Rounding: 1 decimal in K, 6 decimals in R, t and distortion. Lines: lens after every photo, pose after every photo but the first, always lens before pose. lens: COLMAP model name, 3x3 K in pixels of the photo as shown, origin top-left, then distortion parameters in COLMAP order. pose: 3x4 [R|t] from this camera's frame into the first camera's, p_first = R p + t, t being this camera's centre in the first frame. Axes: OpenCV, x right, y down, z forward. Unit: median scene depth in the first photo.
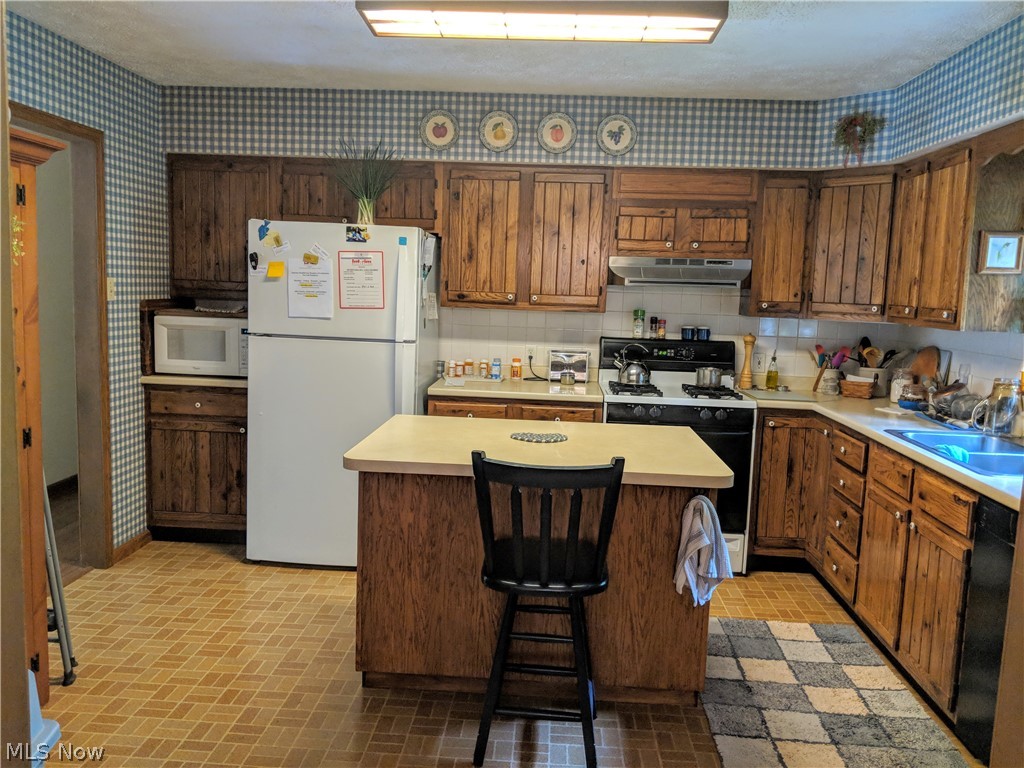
lens RADIAL K [[817.6, 0, 514.8], [0, 817.6, 397.0], [0, 0, 1]] dist [0.089734, -0.178257]
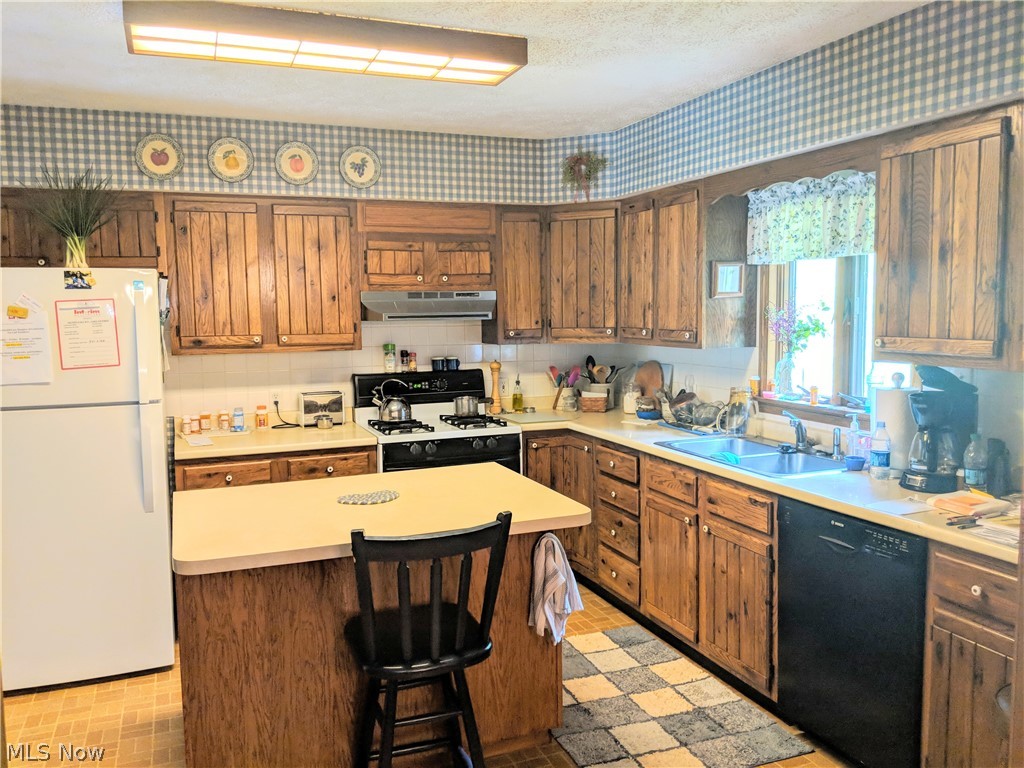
lens RADIAL K [[817.6, 0, 514.8], [0, 817.6, 397.0], [0, 0, 1]] dist [0.089734, -0.178257]
pose [[0.910200, -0.092533, 0.403700, -0.126126], [0.101271, 0.994859, -0.000295, -0.031850], [-0.401597, 0.041152, 0.914891, 0.056754]]
